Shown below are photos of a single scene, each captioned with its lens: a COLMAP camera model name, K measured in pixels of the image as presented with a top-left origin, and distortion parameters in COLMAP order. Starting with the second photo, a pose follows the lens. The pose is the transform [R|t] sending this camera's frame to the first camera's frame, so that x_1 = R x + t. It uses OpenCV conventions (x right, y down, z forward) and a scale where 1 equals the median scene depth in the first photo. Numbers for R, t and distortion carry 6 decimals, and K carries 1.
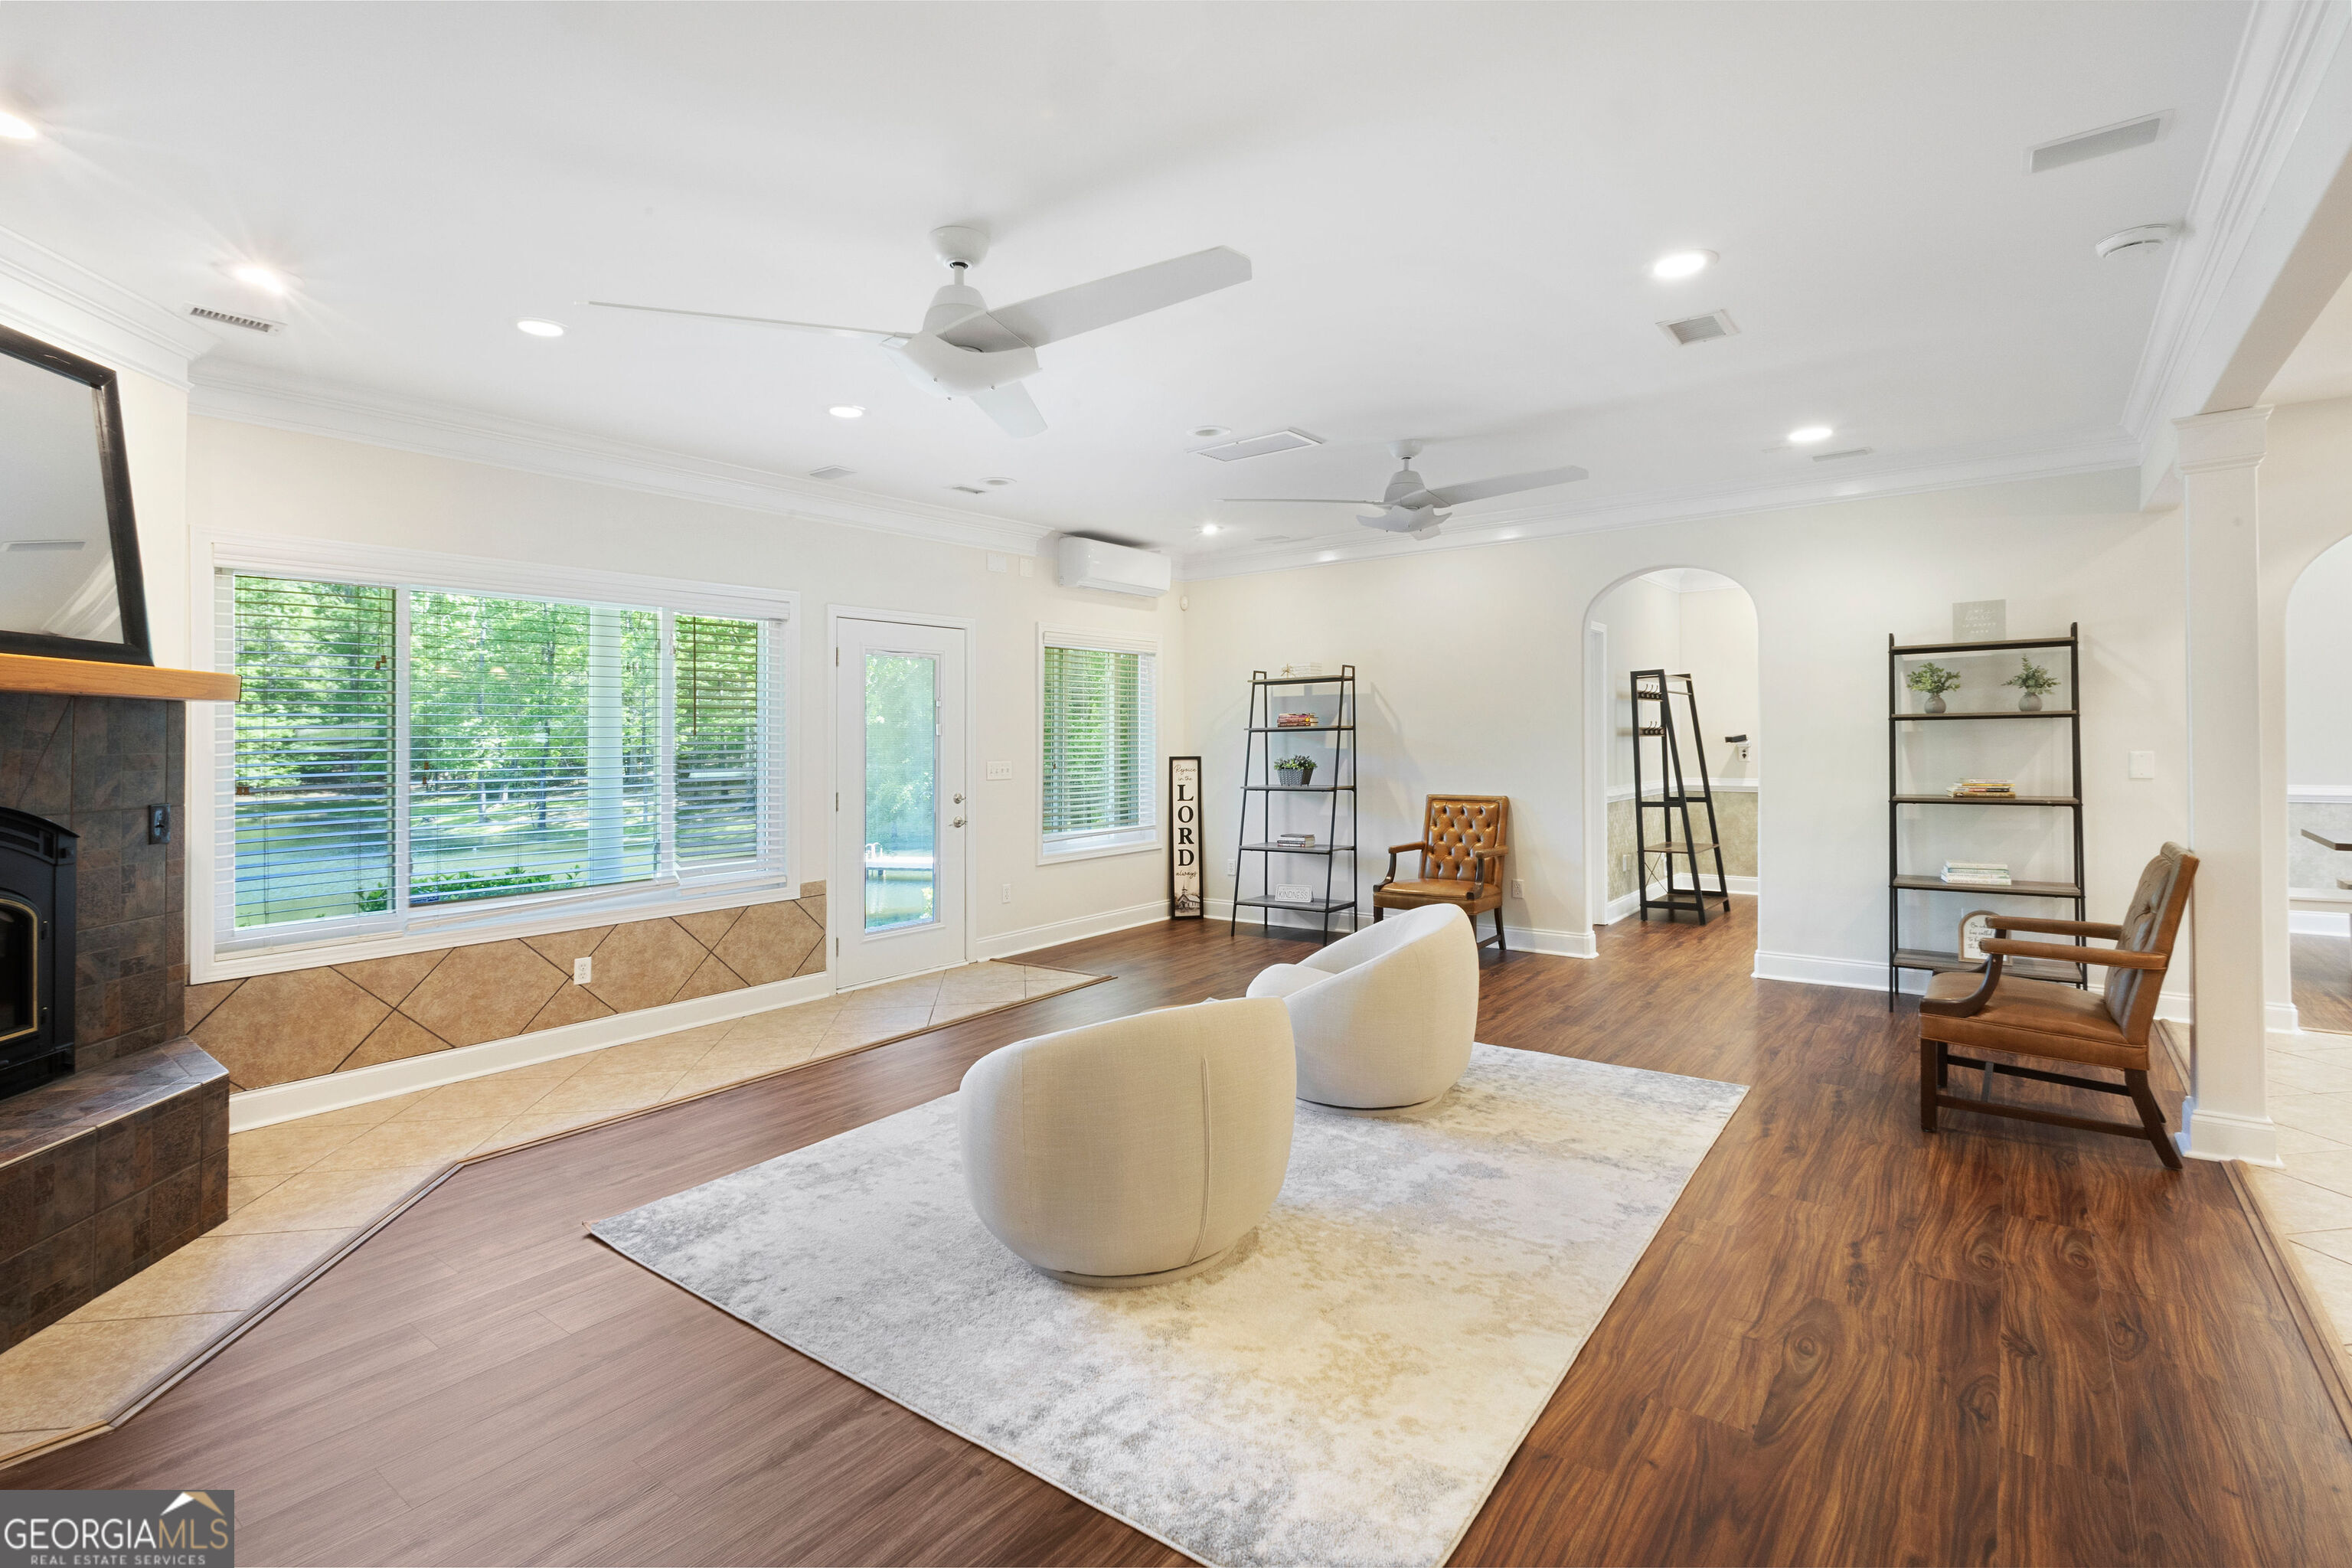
lens RADIAL K [[1152.3, 0, 1110.0], [0, 1152.3, 740.3], [0, 0, 1]] dist [-0.001194, -0.000041]
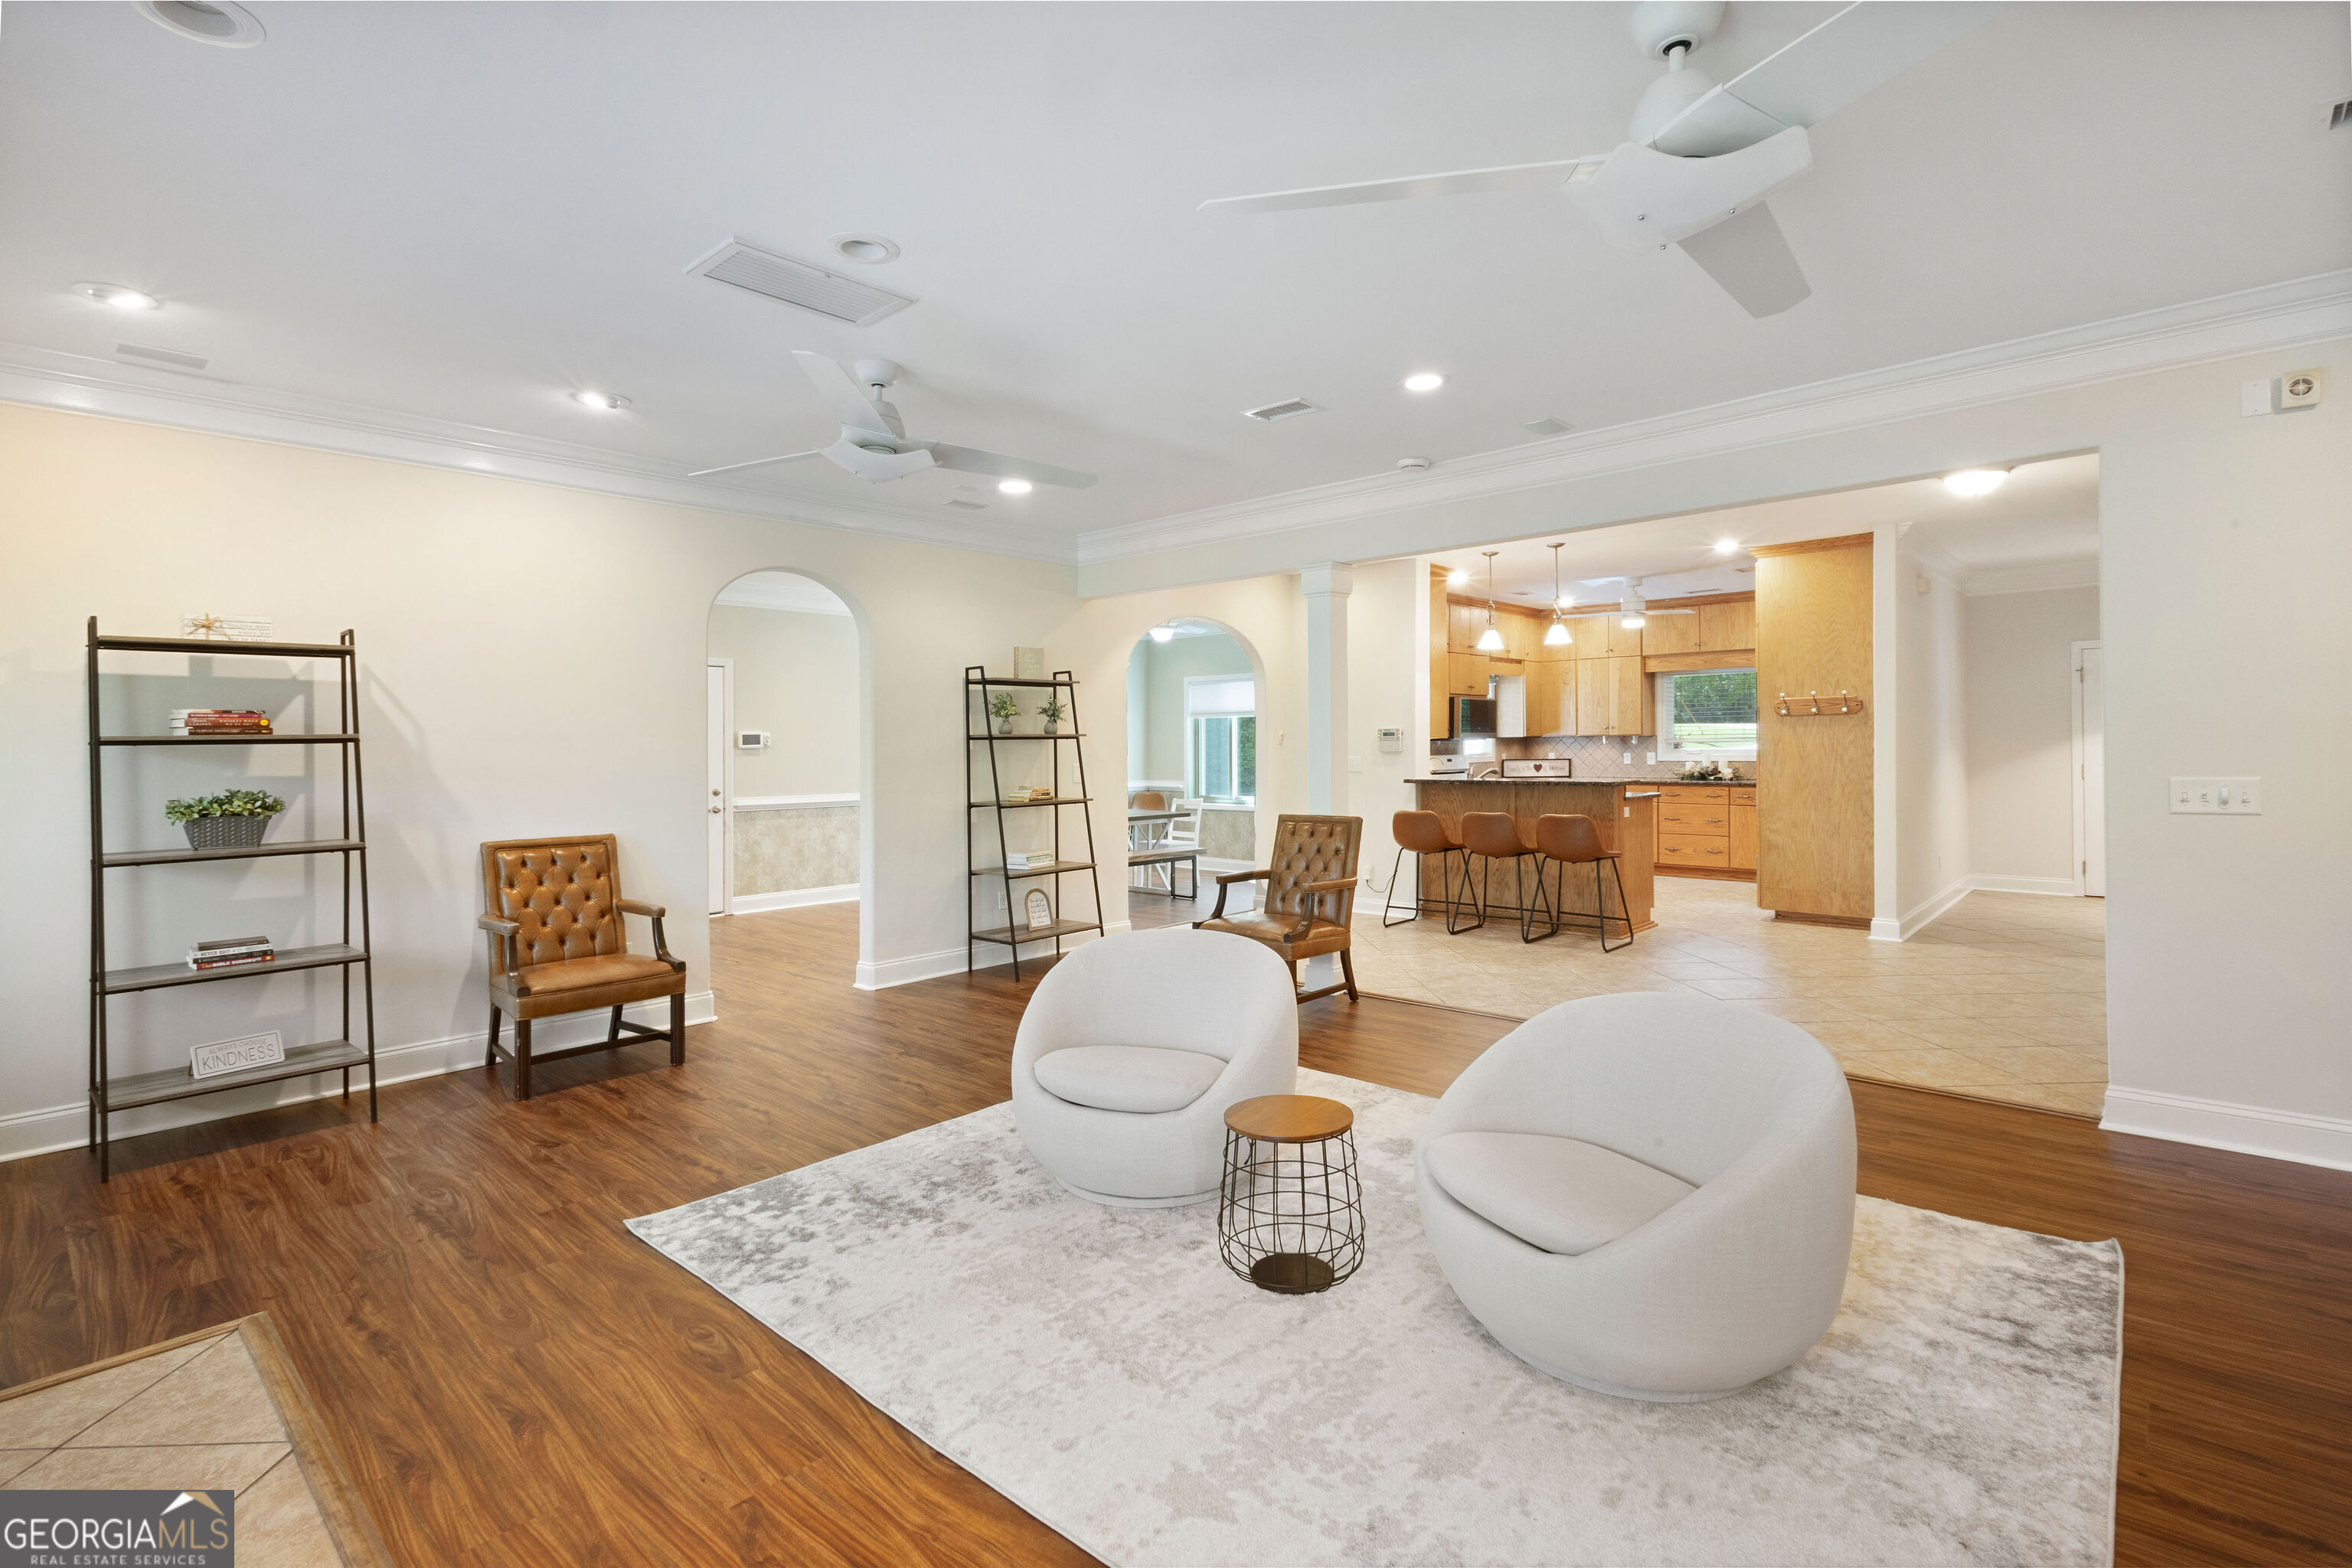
lens RADIAL K [[1076.7, 0, 1288.1], [0, 1076.7, 788.8], [0, 0, 1]] dist [0.035812, 0.000115]
pose [[-0.014033, -0.035906, 0.999257, -0.691041], [0.000717, 0.999354, 0.035920, -0.010125], [-0.999901, 0.001220, -0.013998, 1.093400]]
